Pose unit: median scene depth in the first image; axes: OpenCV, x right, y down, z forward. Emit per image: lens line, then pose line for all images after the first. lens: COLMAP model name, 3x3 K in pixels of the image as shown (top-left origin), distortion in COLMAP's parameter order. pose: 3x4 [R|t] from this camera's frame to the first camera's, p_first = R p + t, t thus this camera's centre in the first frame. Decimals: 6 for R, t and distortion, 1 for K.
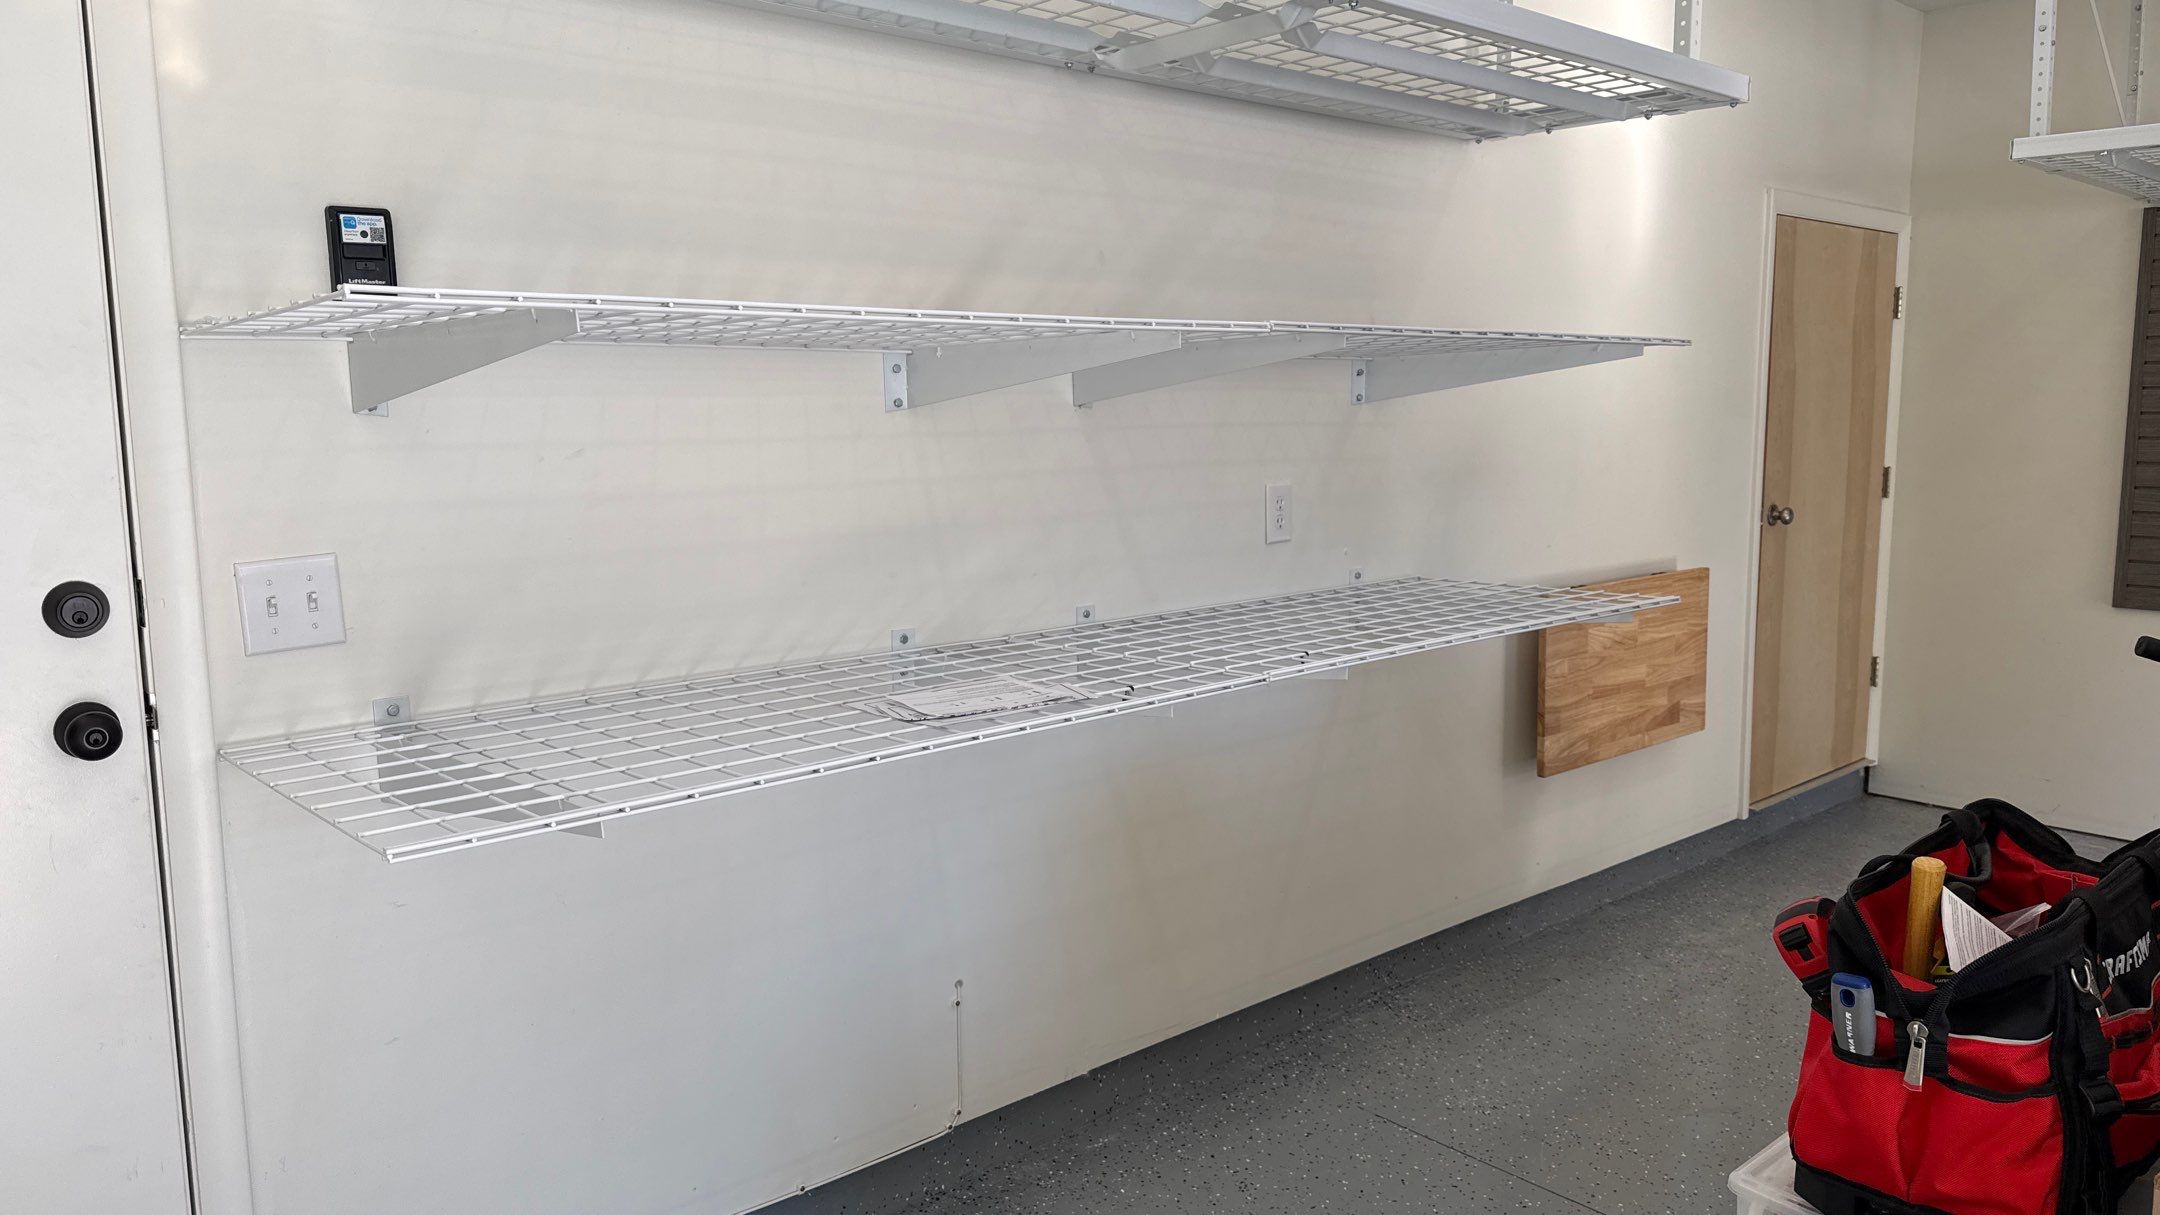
lens RADIAL K [[1509.6, 0, 1076.9], [0, 1509.6, 598.7], [0, 0, 1]] dist [0.019286, -0.032539]
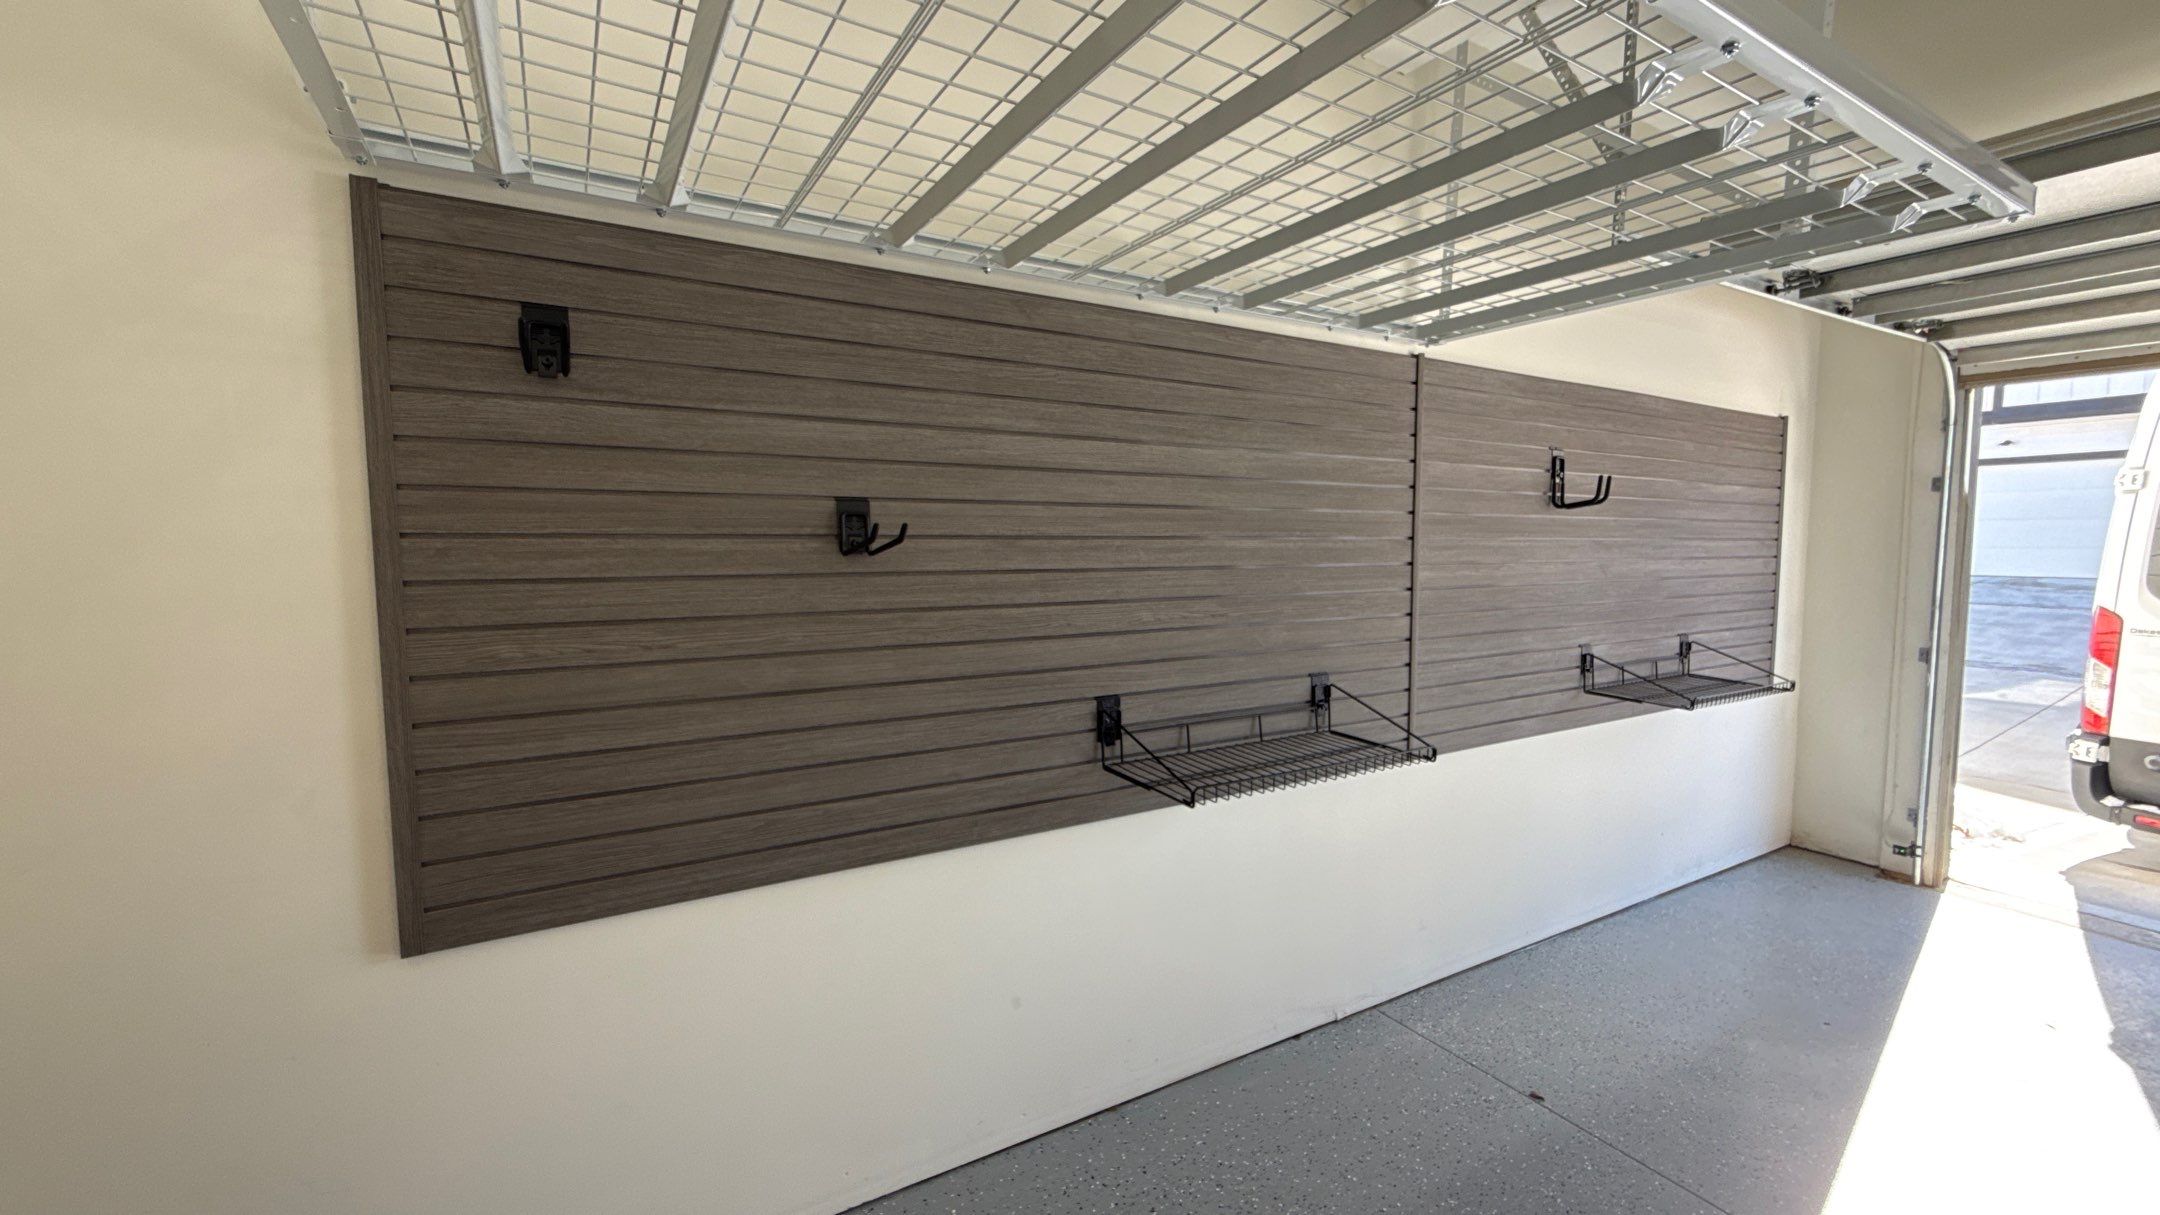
lens RADIAL K [[852.5, 0, 1079.0], [0, 852.5, 609.7], [0, 0, 1]] dist [-0.001031, -0.001726]
pose [[0.190585, -0.066927, 0.979387, 0.683949], [0.132178, 0.990338, 0.041954, -0.141517], [-0.972731, 0.121458, 0.197590, 1.063570]]
